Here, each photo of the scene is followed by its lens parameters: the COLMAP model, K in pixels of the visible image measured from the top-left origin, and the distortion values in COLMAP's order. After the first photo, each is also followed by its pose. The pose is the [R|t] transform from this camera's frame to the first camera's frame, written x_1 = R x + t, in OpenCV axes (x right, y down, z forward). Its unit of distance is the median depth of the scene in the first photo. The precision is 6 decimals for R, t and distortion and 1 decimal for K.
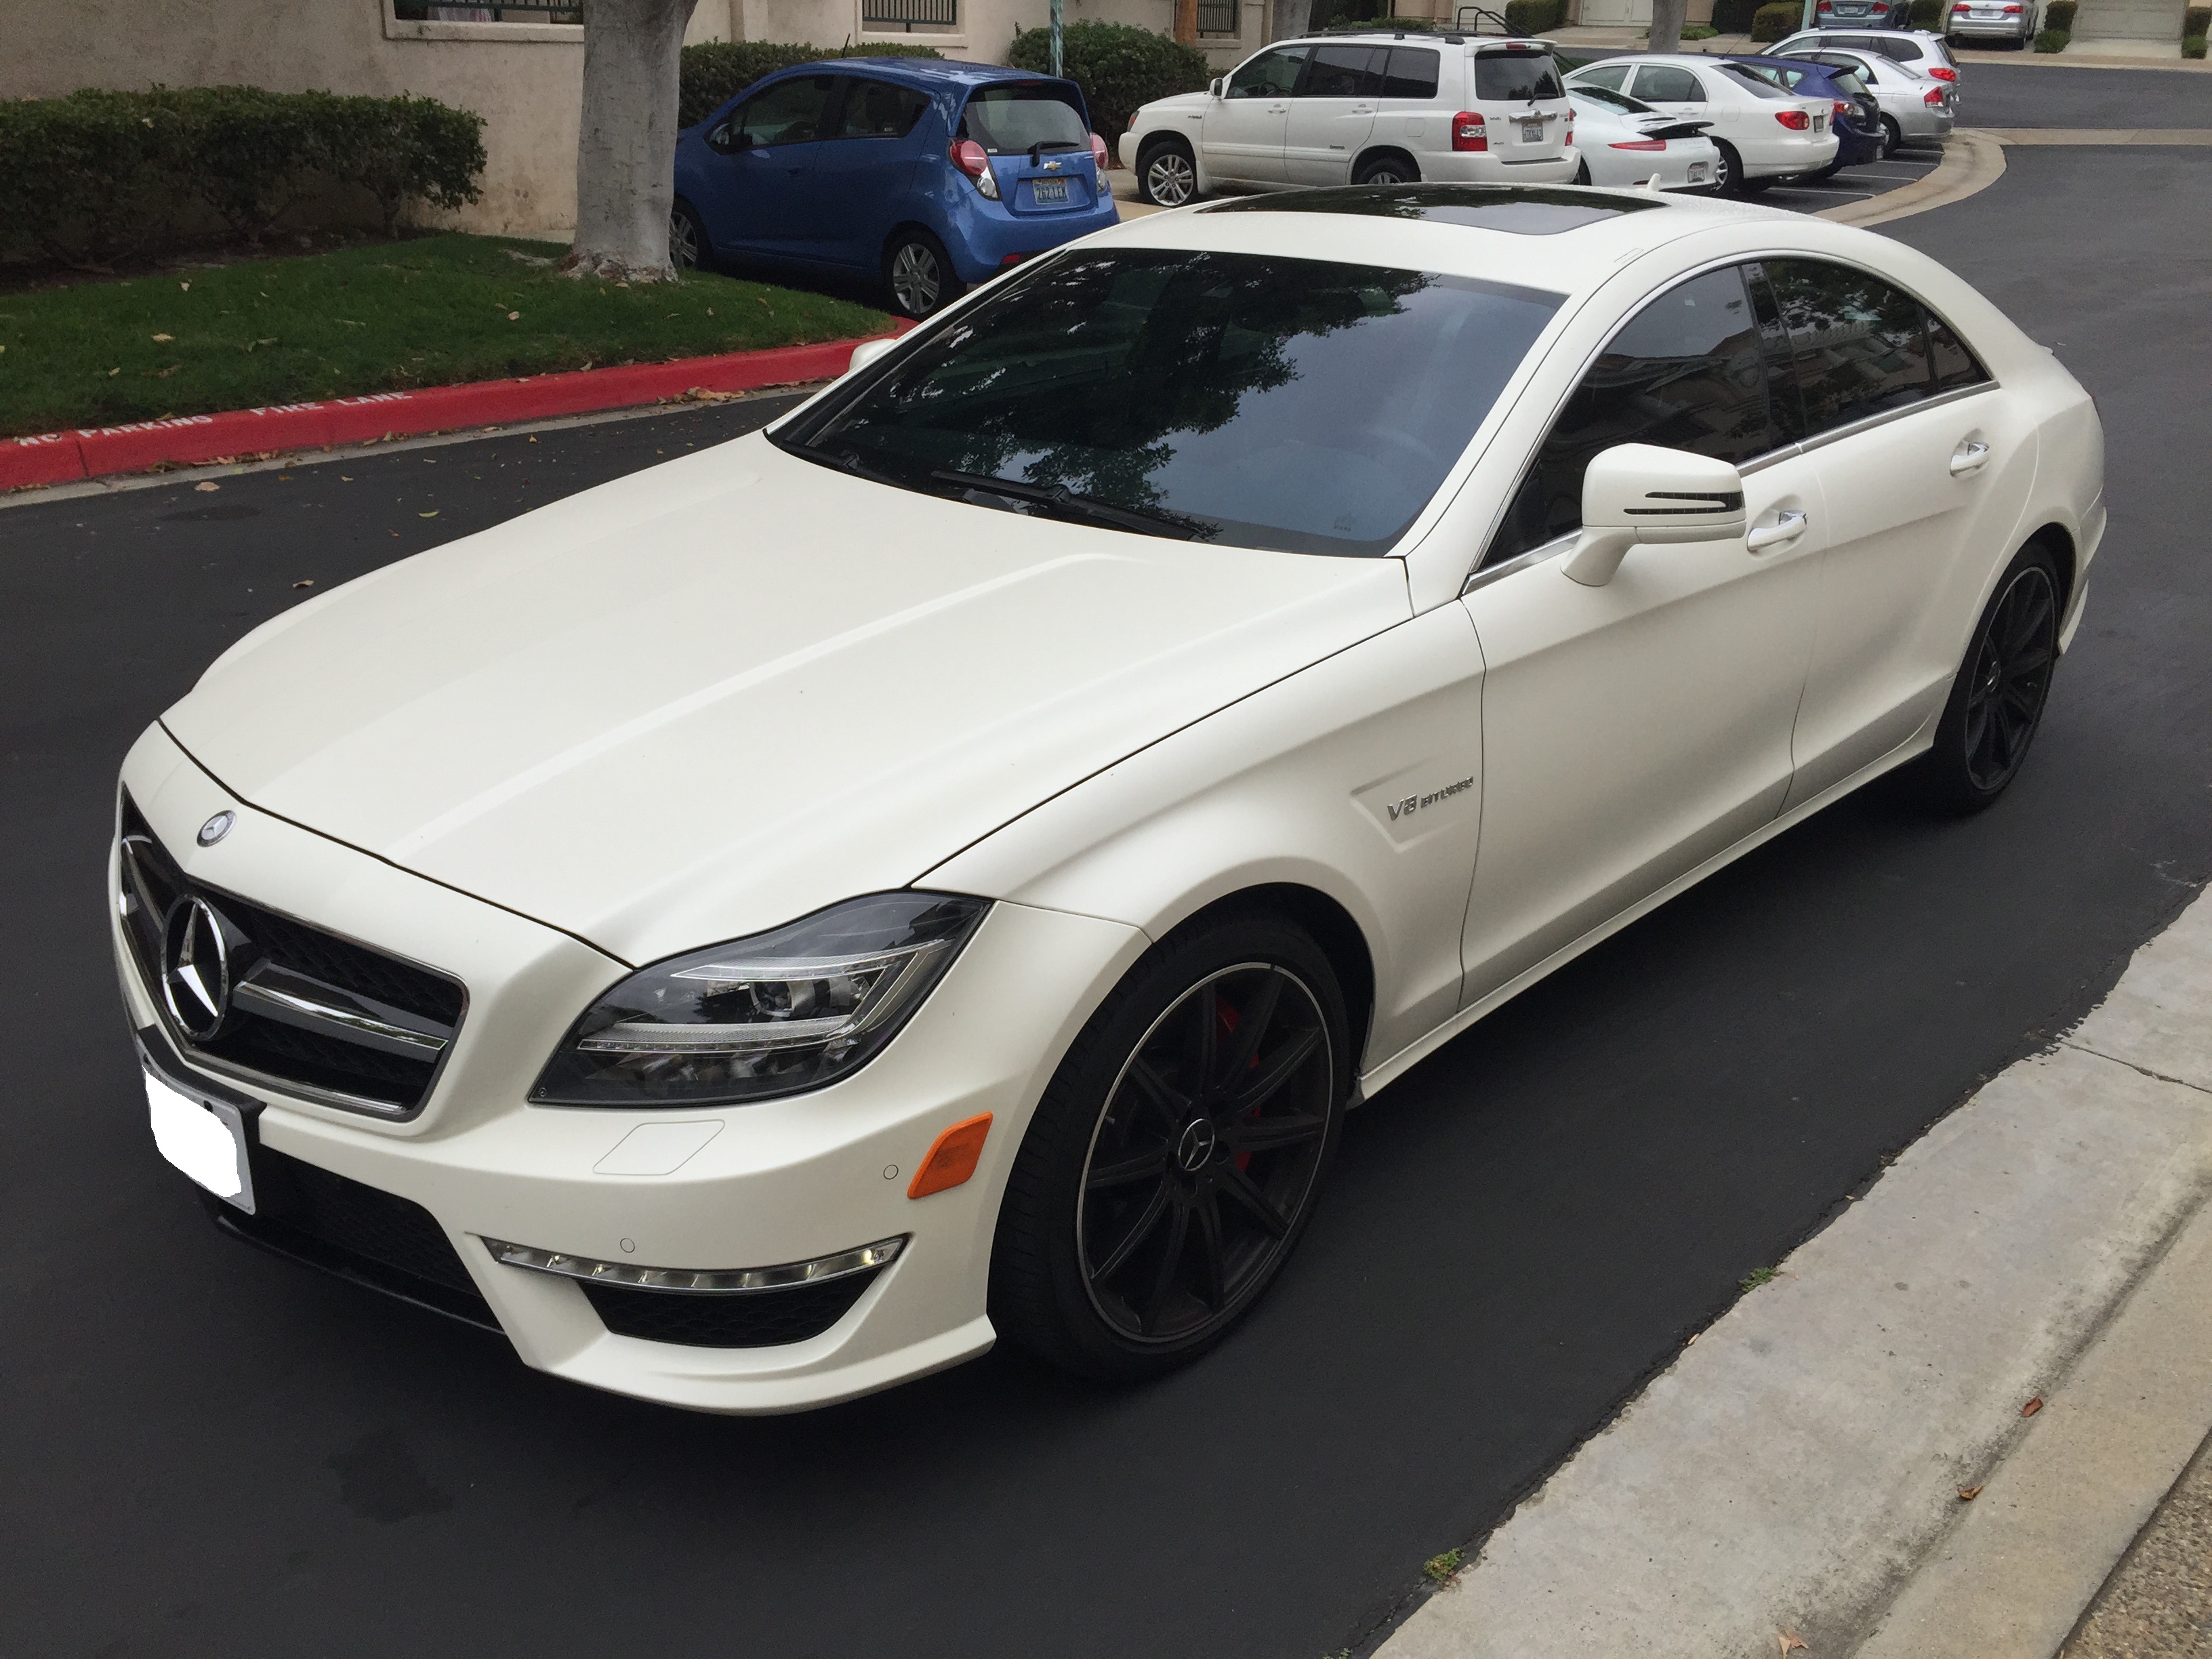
lens RADIAL K [[1912.2, 0, 1100.3], [0, 1912.2, 814.8], [0, 0, 1]] dist [0.067644, -0.074445]
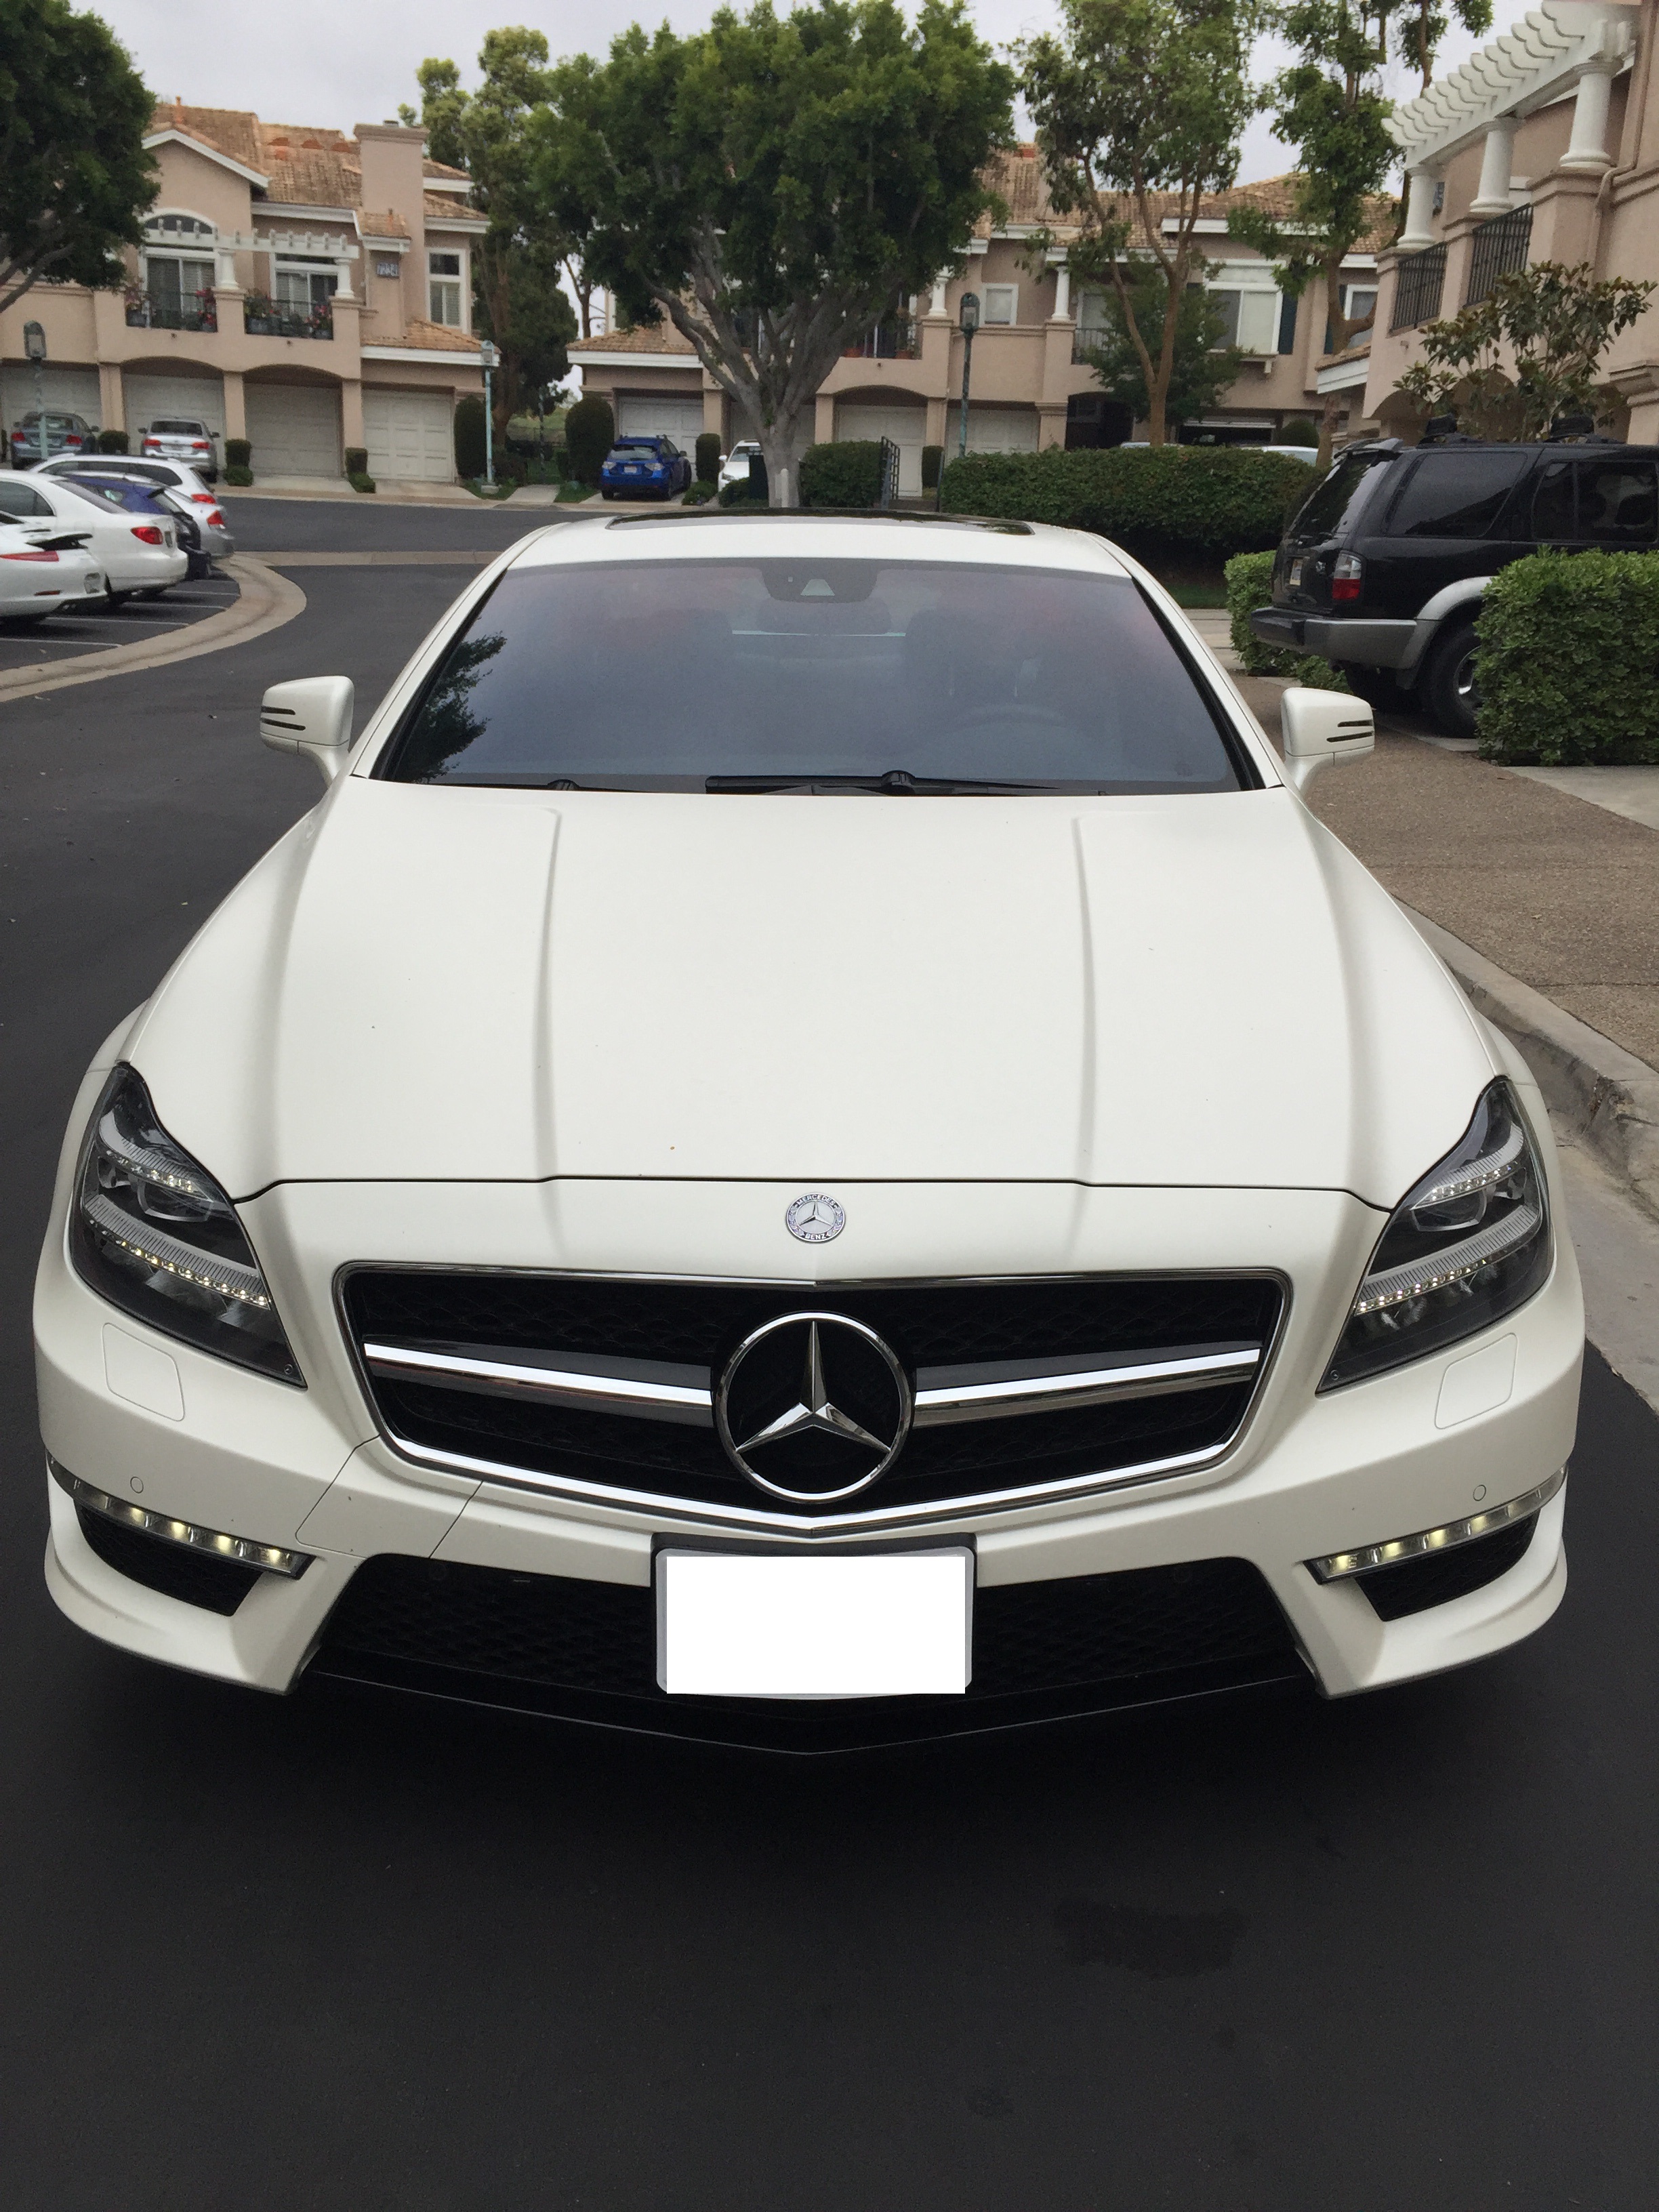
lens RADIAL K [[1912.2, 0, 839.5], [0, 1912.2, 1114.9], [0, 0, 1]] dist [0.067644, -0.074445]
pose [[0.730549, -0.201915, 0.652325, -0.099860], [0.242500, 0.969730, 0.028583, -0.005511], [-0.638351, 0.137307, 0.757400, 0.043836]]
